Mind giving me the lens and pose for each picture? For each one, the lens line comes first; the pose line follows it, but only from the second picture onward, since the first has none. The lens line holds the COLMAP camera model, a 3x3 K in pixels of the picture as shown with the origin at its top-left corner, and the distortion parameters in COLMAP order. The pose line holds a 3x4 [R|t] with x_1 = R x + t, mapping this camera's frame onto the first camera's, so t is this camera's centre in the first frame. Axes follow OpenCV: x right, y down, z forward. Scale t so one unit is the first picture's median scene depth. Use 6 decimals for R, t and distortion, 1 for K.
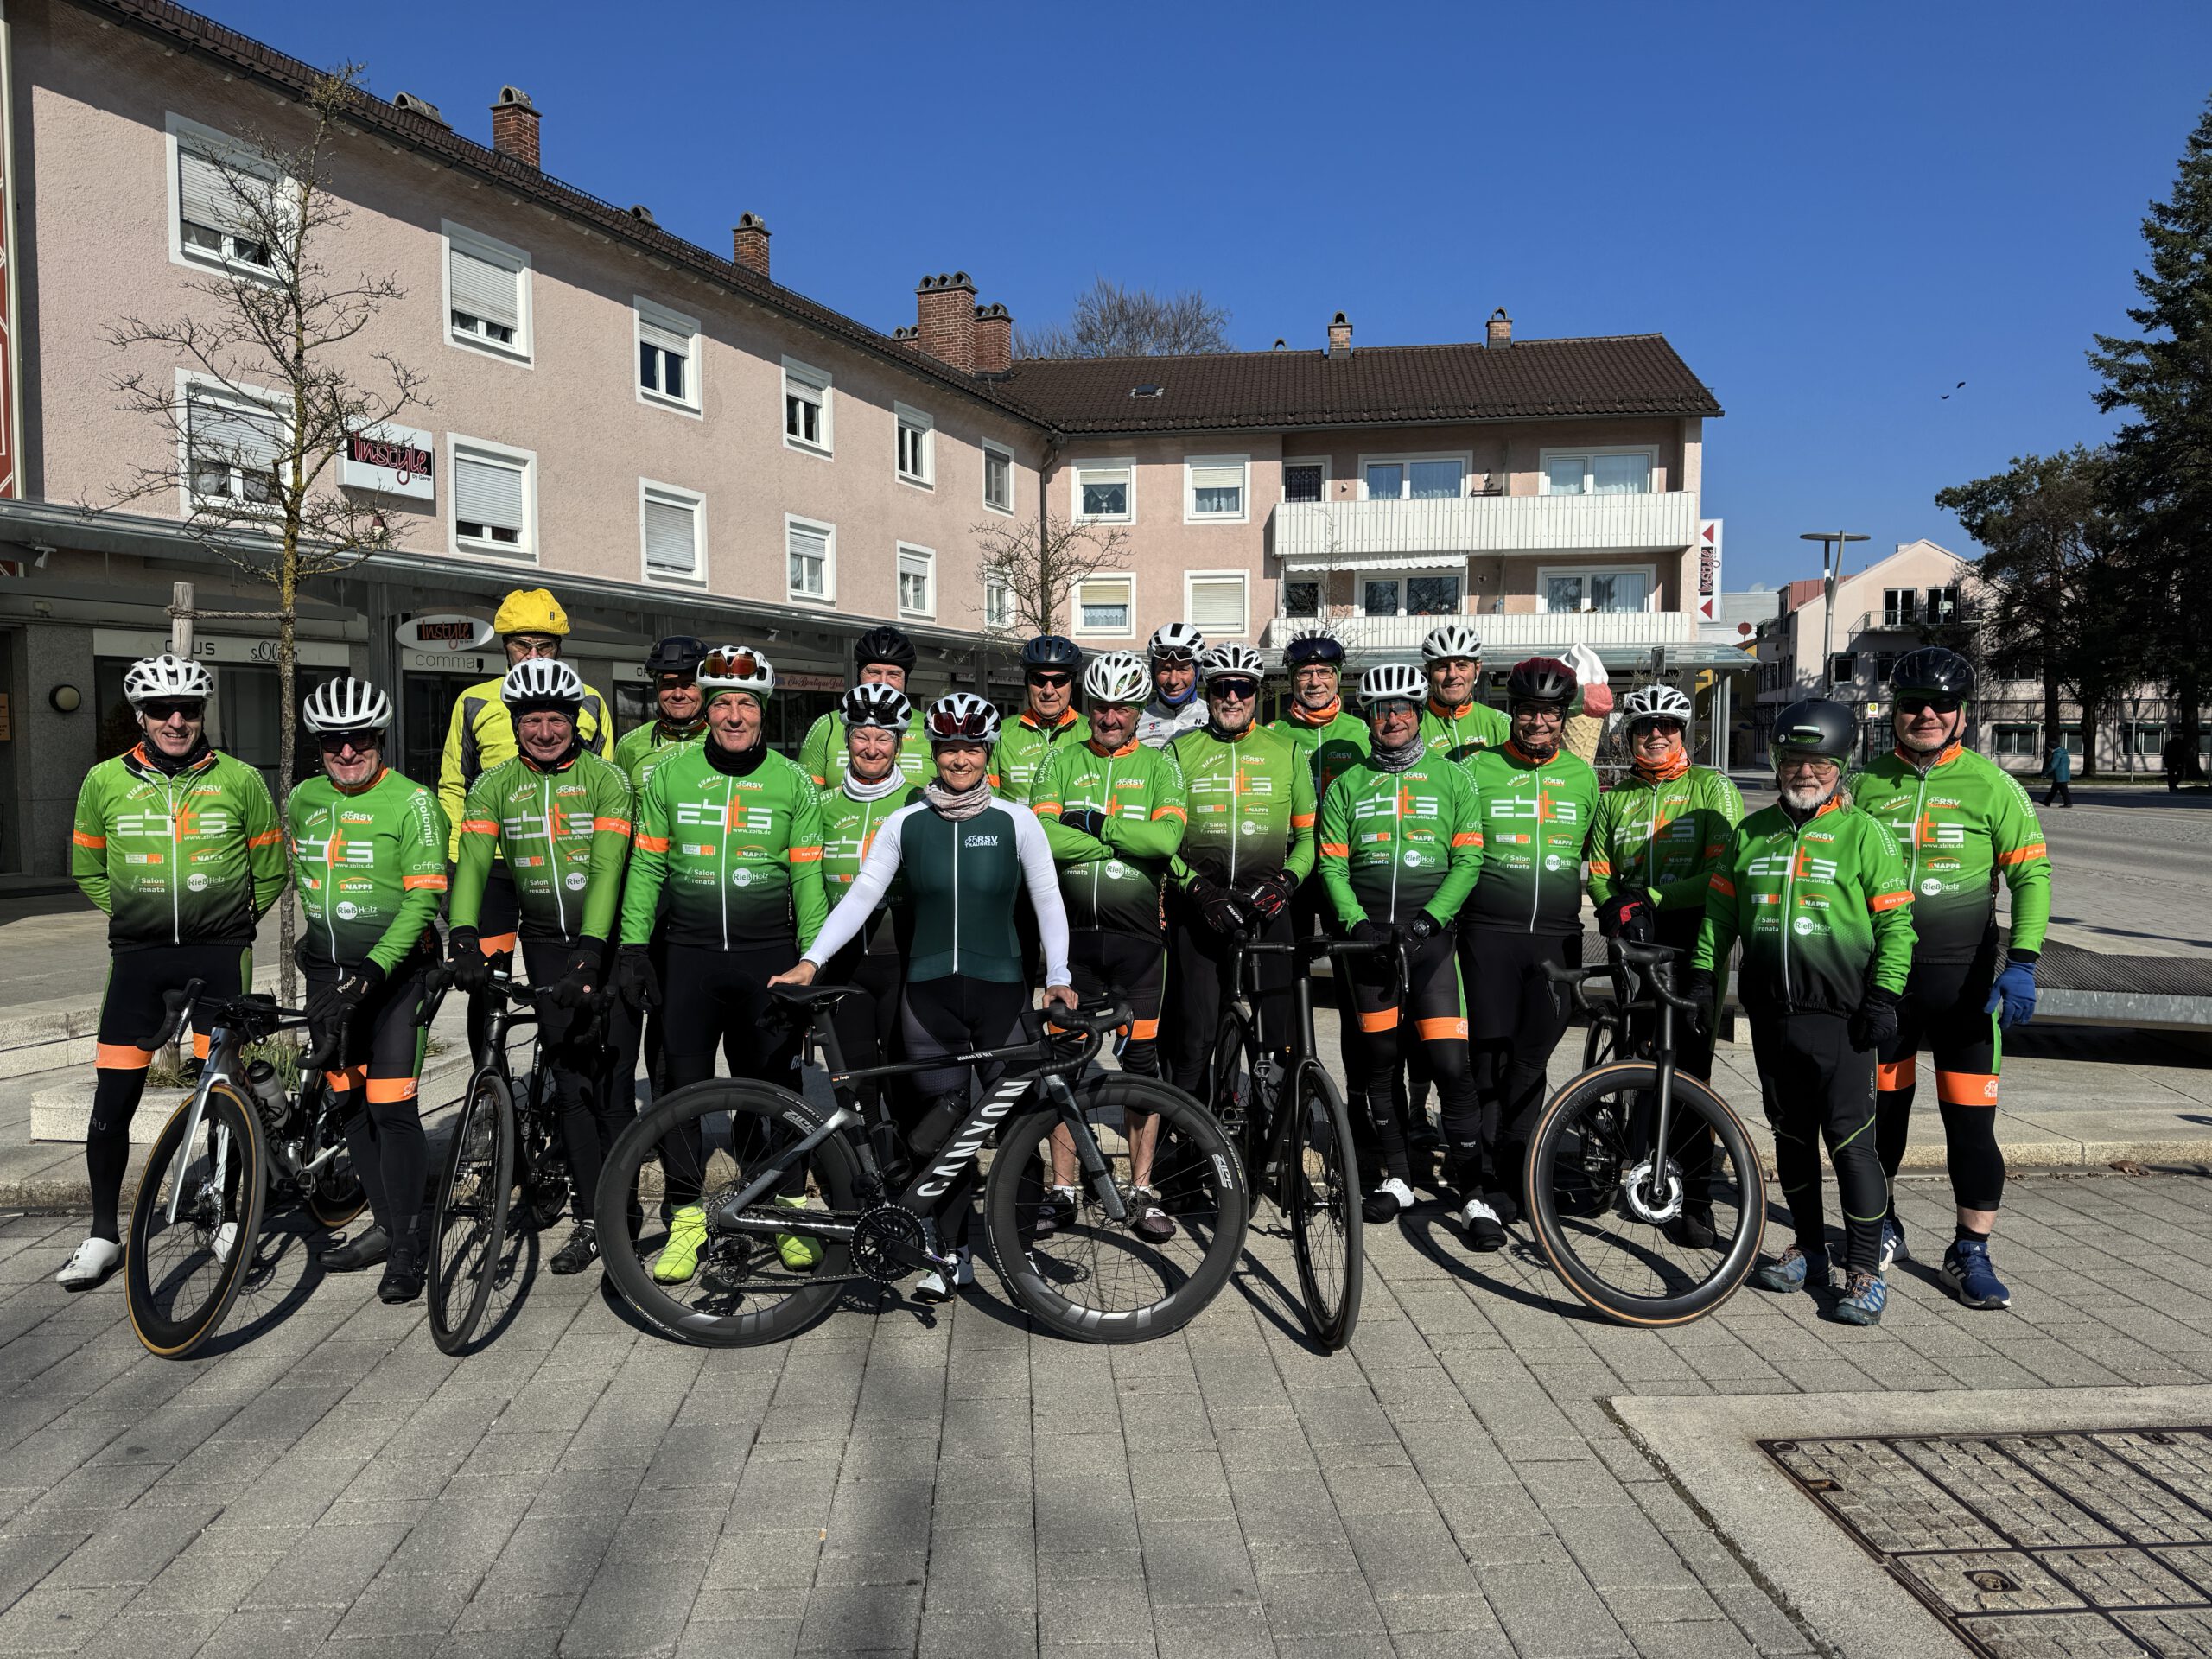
lens RADIAL K [[1539.3, 0, 1122.4], [0, 1539.3, 814.6], [0, 0, 1]] dist [-0.001248, -0.001201]
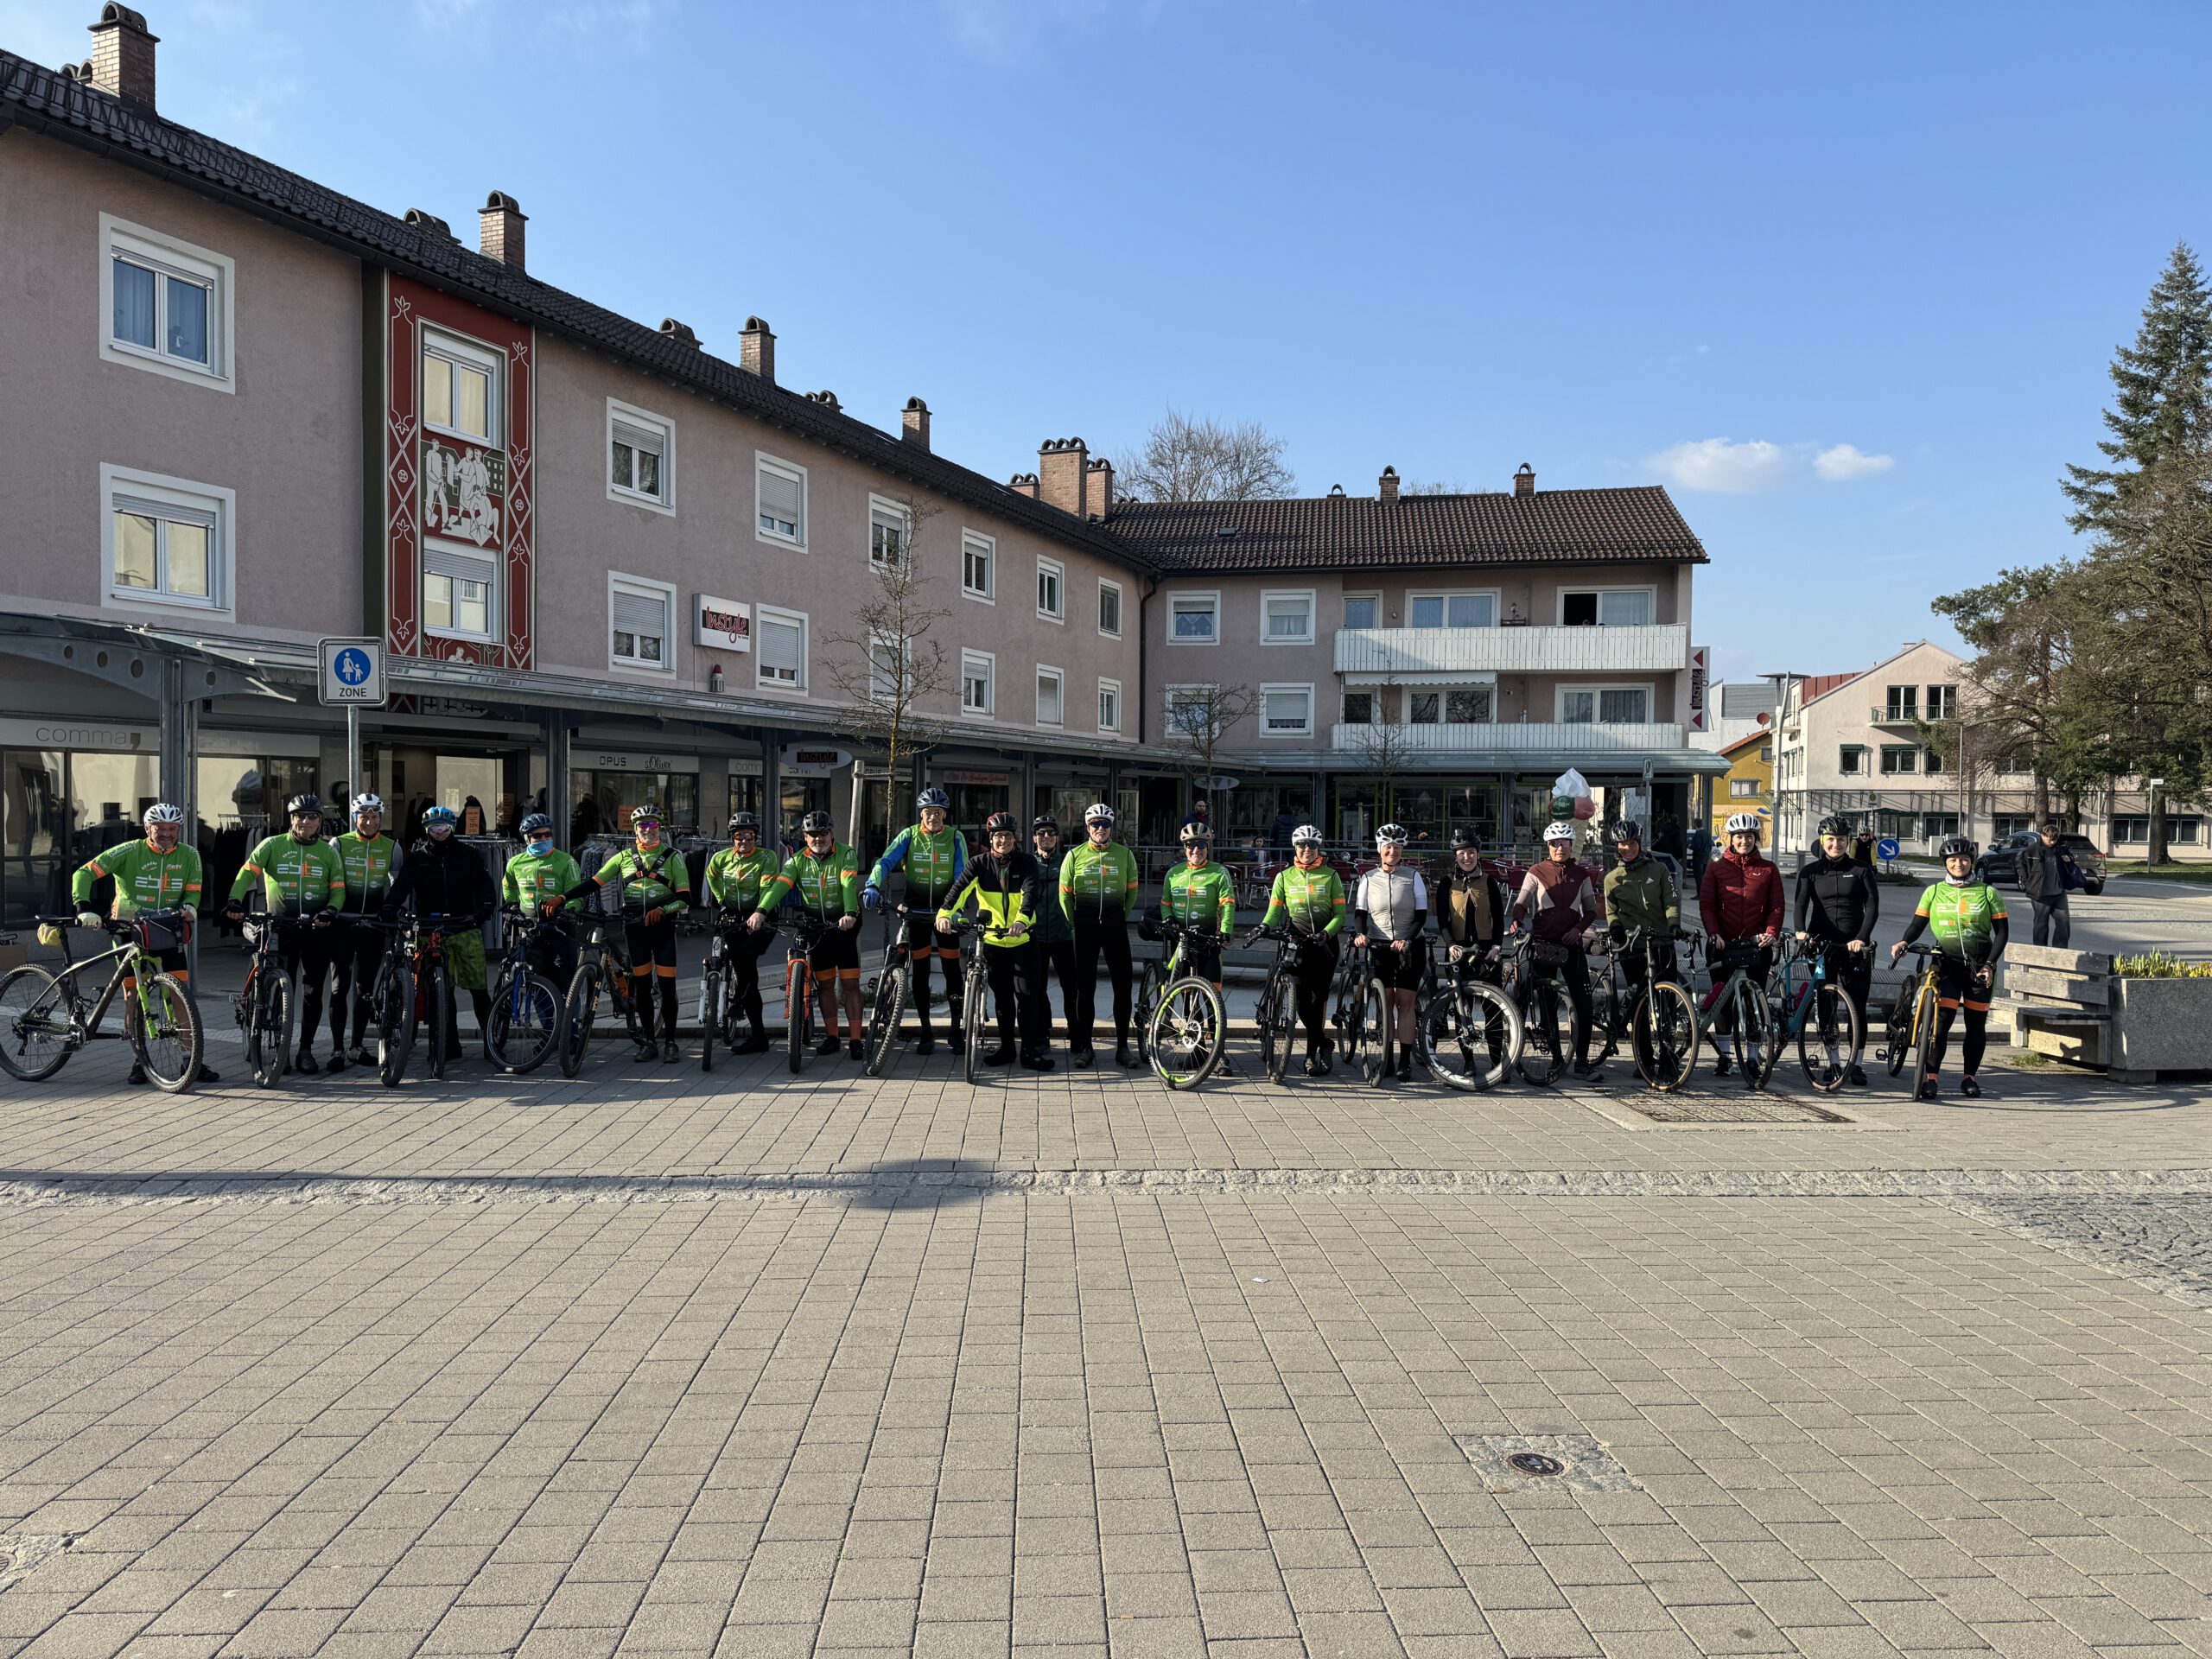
lens RADIAL K [[1539.3, 0, 1091.2], [0, 1539.3, 847.0], [0, 0, 1]] dist [-0.001248, -0.001201]
pose [[0.999193, 0.010337, -0.038820, -0.028146], [-0.011385, 0.999574, -0.026877, 0.002168], [0.038525, 0.027297, 0.998885, -0.133672]]
